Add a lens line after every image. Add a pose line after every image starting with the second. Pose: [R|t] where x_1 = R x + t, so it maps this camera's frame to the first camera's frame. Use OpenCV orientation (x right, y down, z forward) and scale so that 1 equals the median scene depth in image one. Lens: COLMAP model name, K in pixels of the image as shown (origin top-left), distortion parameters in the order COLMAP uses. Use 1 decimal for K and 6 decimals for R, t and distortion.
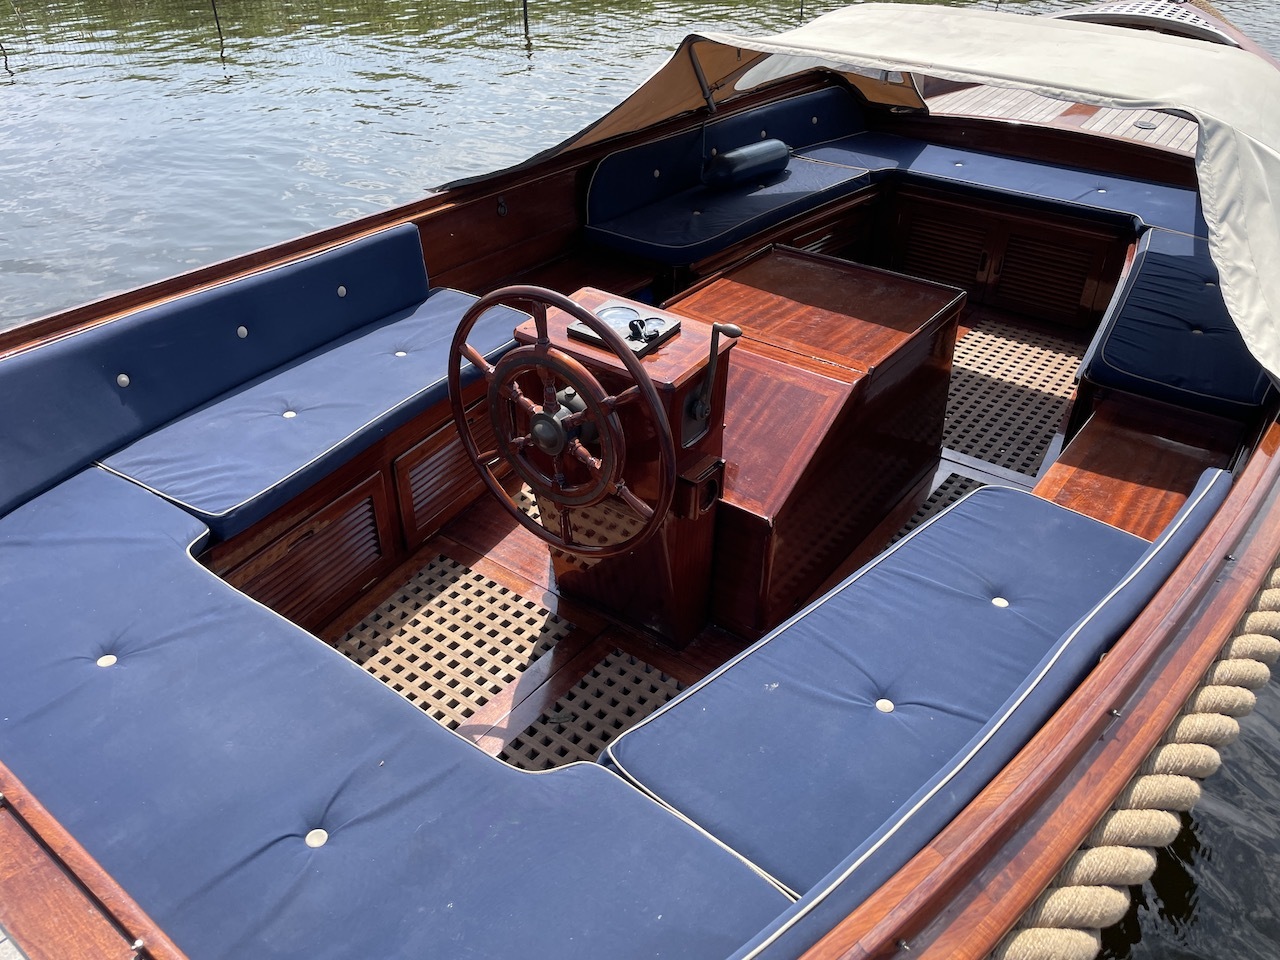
lens RADIAL K [[981.6, 0, 637.1], [0, 981.6, 470.2], [0, 0, 1]] dist [0.041515, -0.068821]
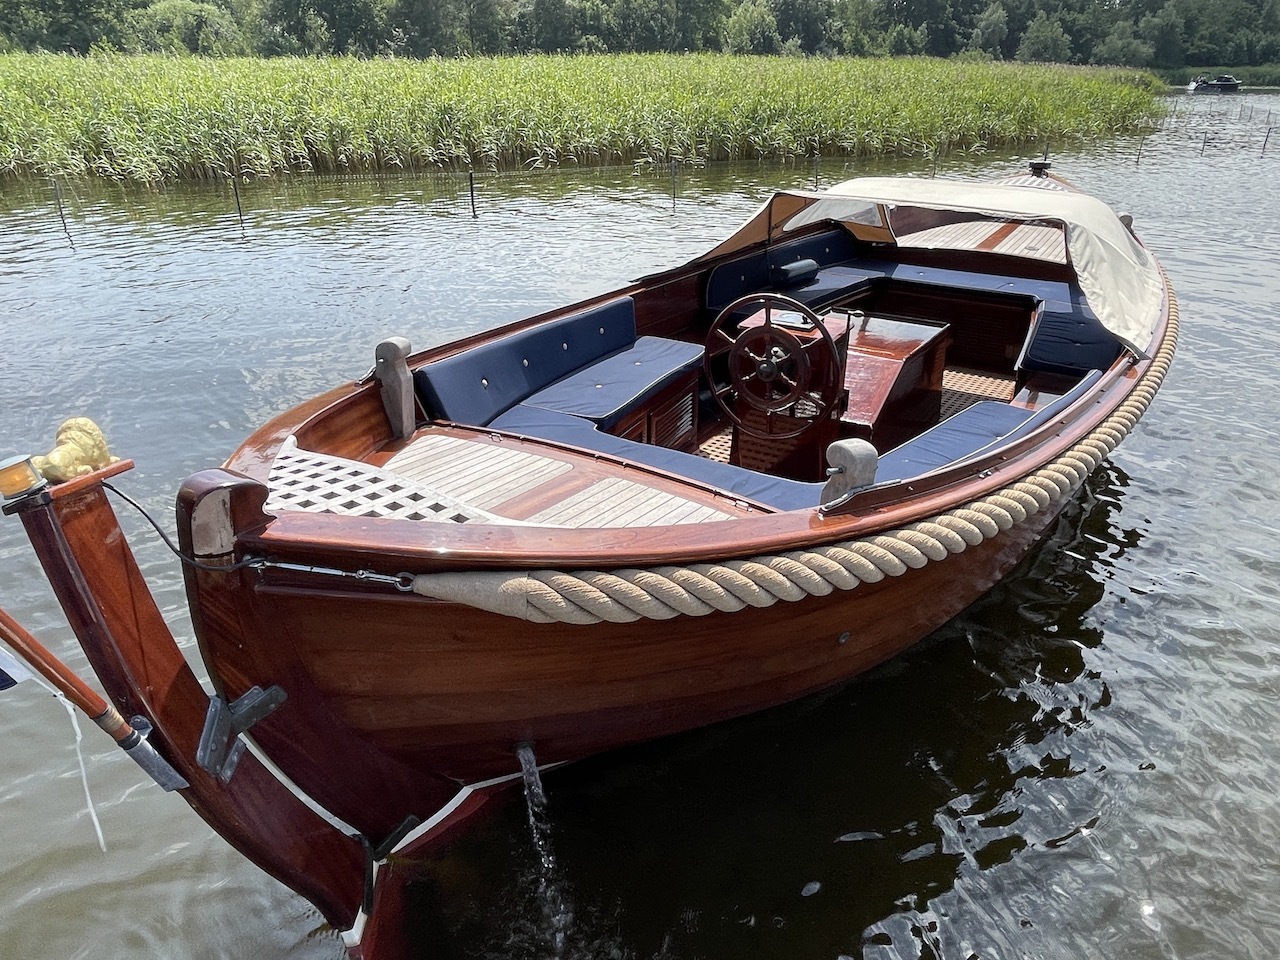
lens RADIAL K [[866.9, 0, 640.2], [0, 866.9, 483.6], [0, 0, 1]] dist [-0.025877, -0.001063]
pose [[0.998398, -0.037433, 0.042436, -0.368050], [0.042675, 0.990561, -0.130258, 0.348458], [-0.037160, 0.131860, 0.990572, -0.589668]]
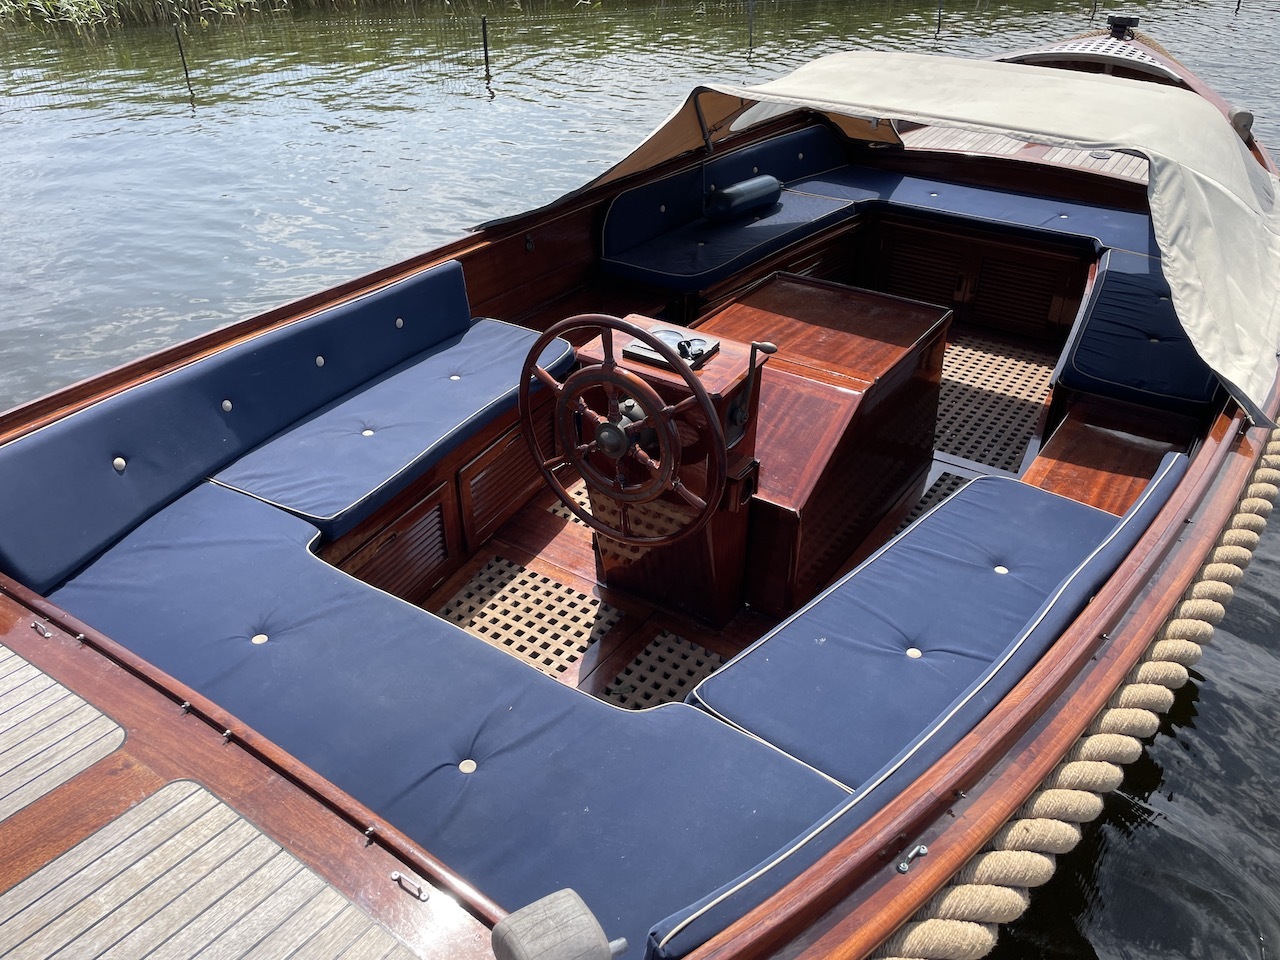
lens RADIAL K [[981.6, 0, 641.8], [0, 981.6, 479.8], [0, 0, 1]] dist [0.041515, -0.068821]
pose [[0.998947, -0.029258, 0.035334, -0.084288], [0.029810, 0.999440, -0.015198, 0.024693], [-0.034870, 0.016236, 0.999260, -0.142065]]
